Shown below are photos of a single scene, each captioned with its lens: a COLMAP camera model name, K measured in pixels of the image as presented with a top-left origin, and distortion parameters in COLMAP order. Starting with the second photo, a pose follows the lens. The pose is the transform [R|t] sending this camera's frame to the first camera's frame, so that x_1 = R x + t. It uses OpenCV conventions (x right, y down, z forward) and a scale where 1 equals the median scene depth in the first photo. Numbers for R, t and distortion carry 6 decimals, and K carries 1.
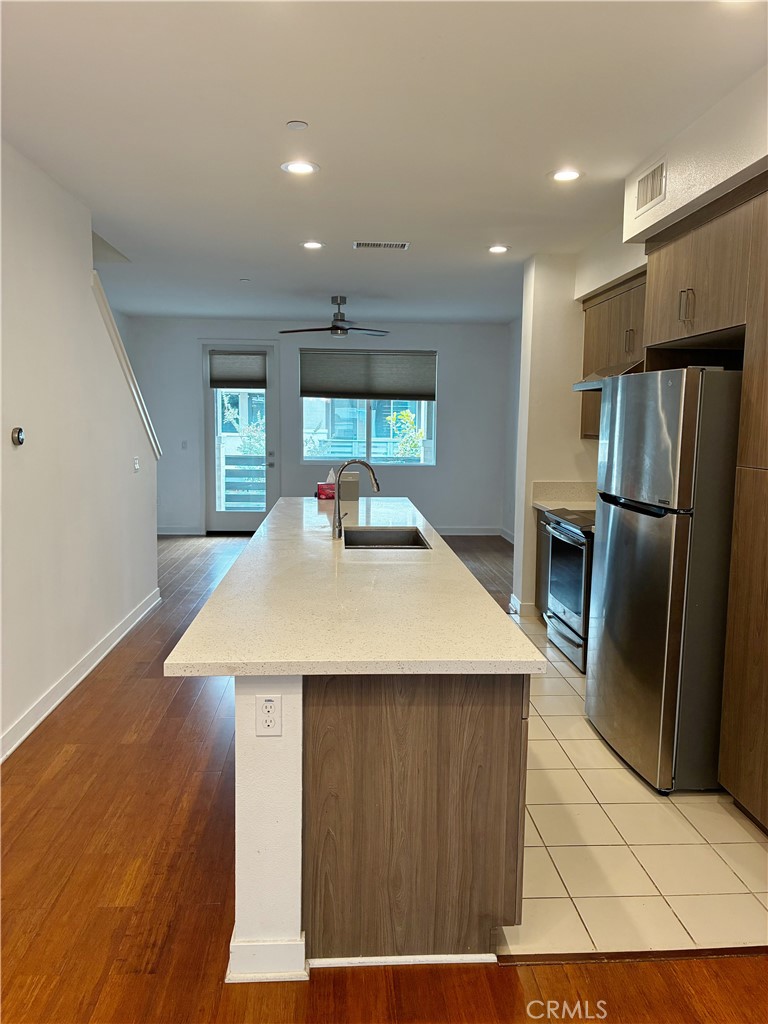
lens RADIAL K [[774.1, 0, 386.6], [0, 774.1, 512.5], [0, 0, 1]] dist [-0.000818, -0.000190]
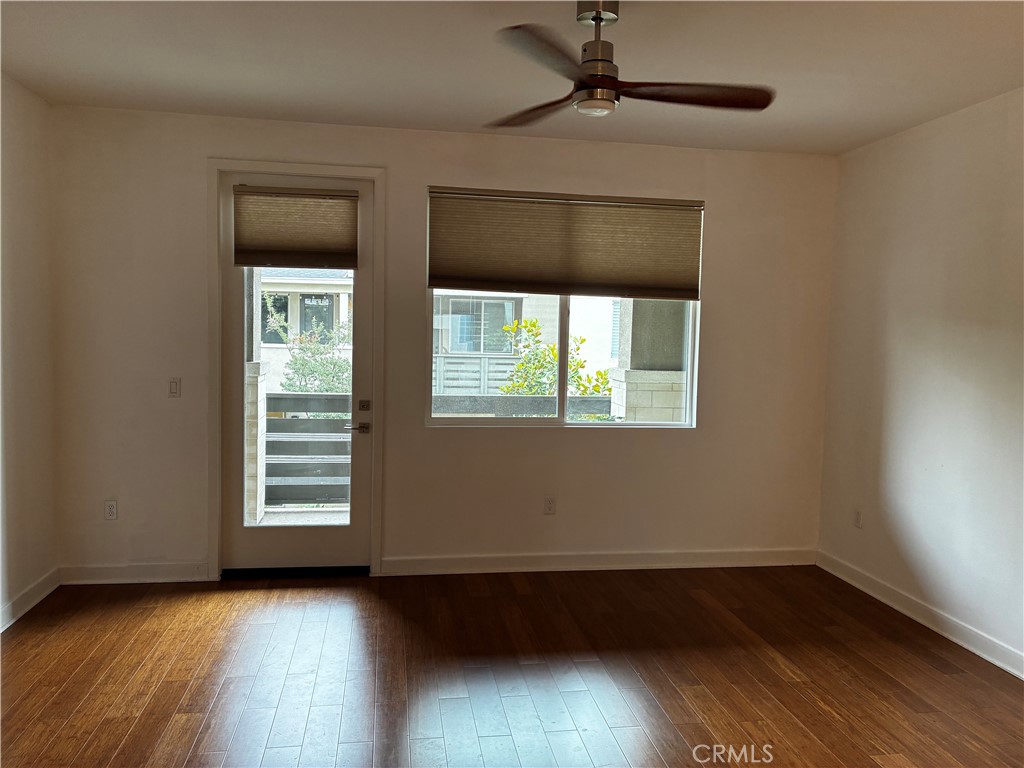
lens RADIAL K [[774.1, 0, 508.4], [0, 774.1, 382.1], [0, 0, 1]] dist [-0.000818, -0.000190]
pose [[0.995427, 0.004680, 0.095412, -0.106302], [0.000017, 0.998790, -0.049171, -0.066683], [-0.095527, 0.048948, 0.994223, 0.515305]]
